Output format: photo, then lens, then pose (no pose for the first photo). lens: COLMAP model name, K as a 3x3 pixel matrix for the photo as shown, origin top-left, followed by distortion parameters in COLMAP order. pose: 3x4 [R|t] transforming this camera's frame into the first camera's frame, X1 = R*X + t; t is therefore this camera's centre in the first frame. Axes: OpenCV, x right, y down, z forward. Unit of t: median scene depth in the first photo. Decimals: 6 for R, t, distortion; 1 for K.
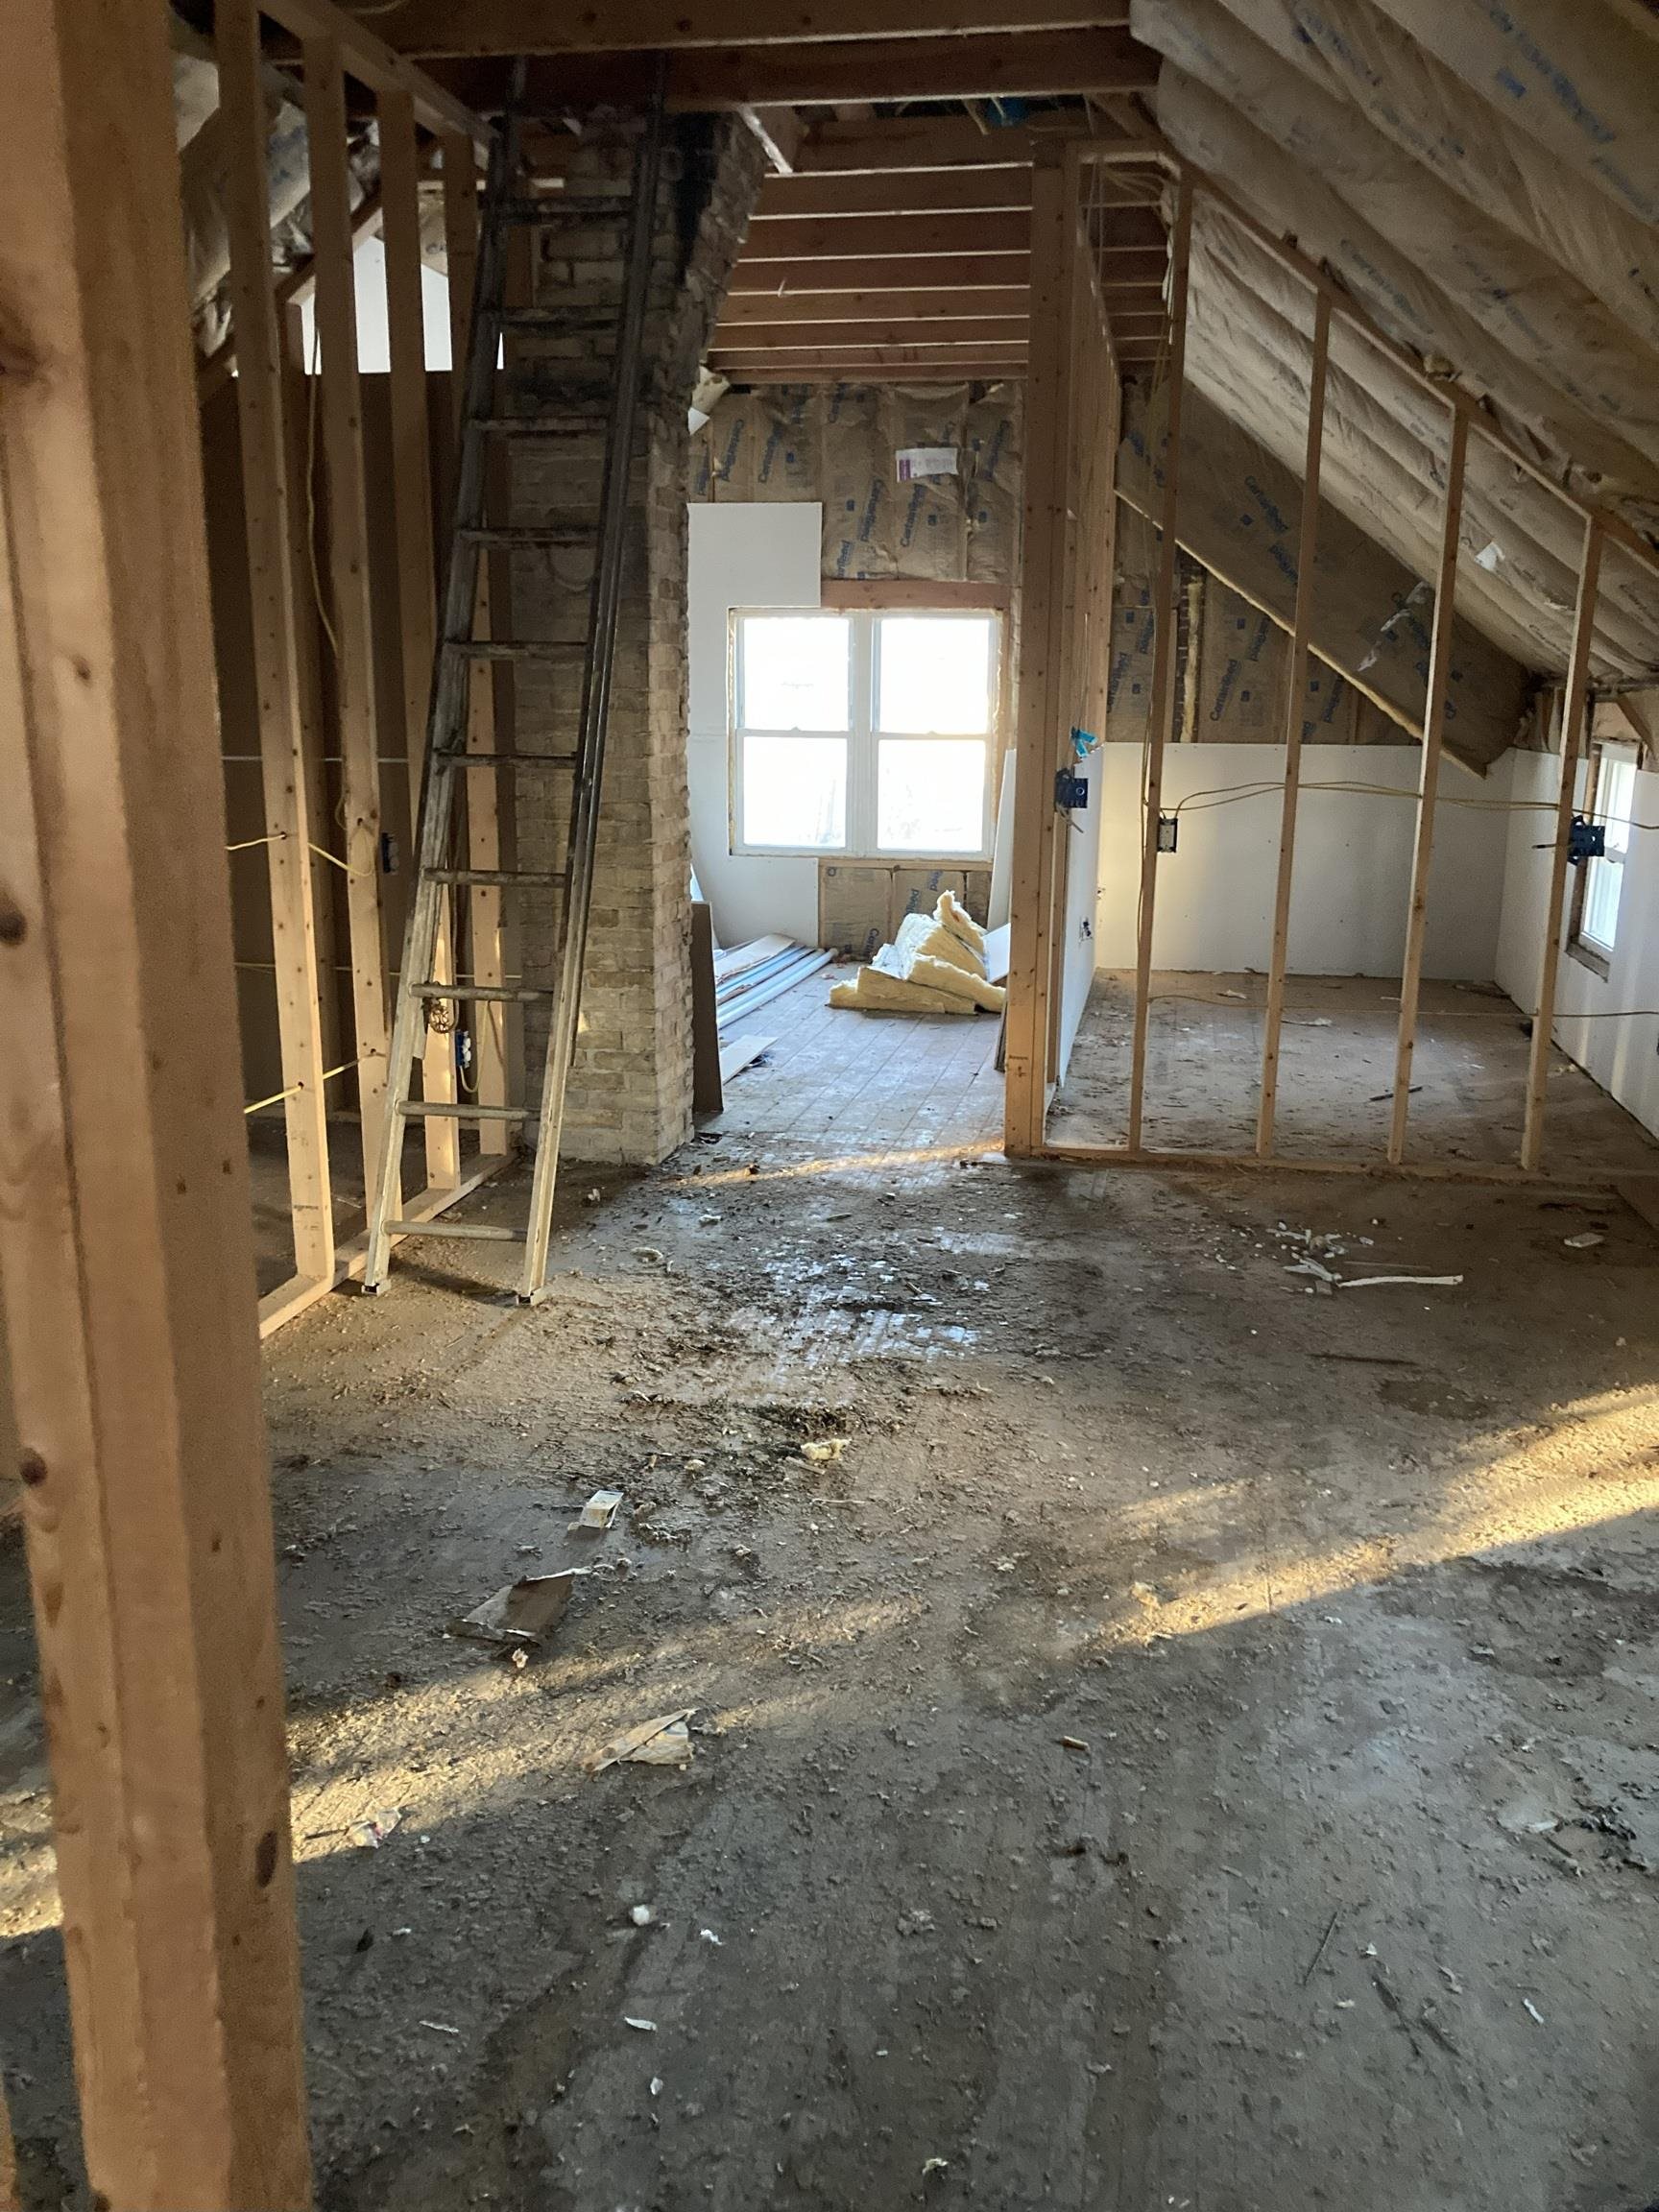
lens RADIAL K [[1825.1, 0, 843.2], [0, 1825.1, 1096.6], [0, 0, 1]] dist [0.036692, -0.064167]
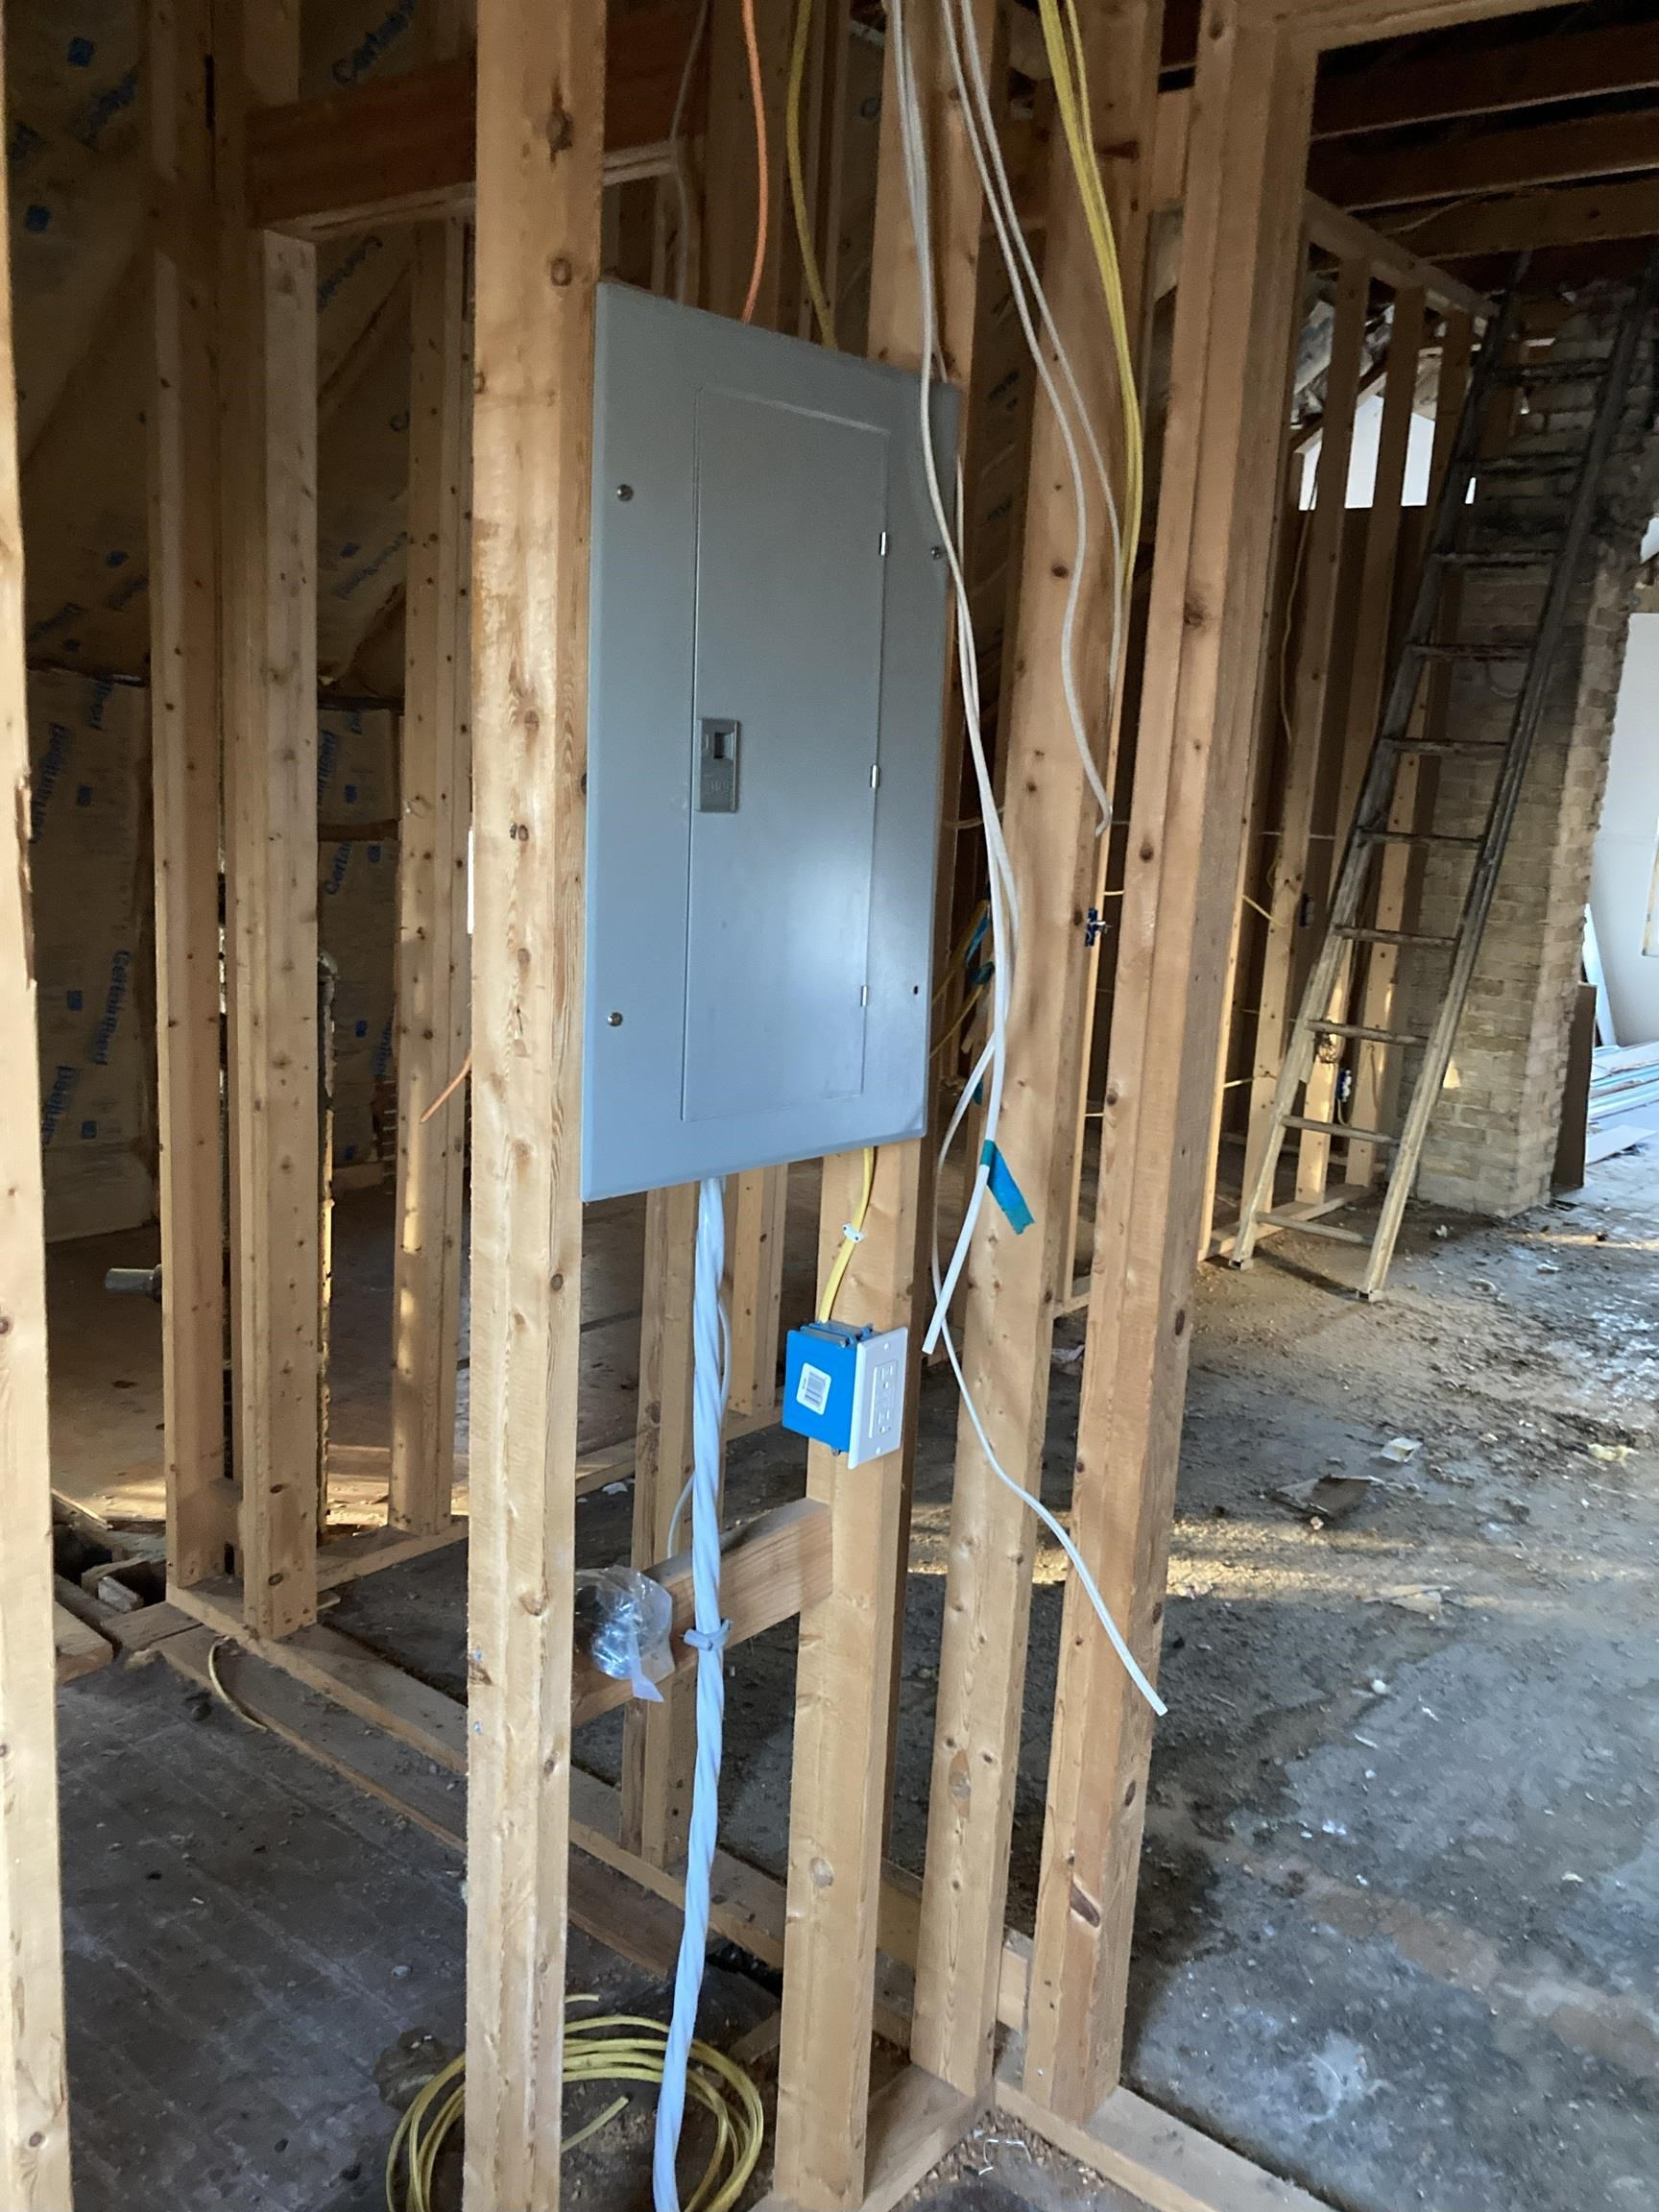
lens RADIAL K [[1825.1, 0, 843.2], [0, 1825.1, 1096.6], [0, 0, 1]] dist [0.036692, -0.064167]
pose [[0.880102, 0.134891, -0.455219, 0.044463], [-0.155428, 0.987817, -0.007787, 0.043048], [0.448623, 0.077607, 0.890345, -0.185667]]
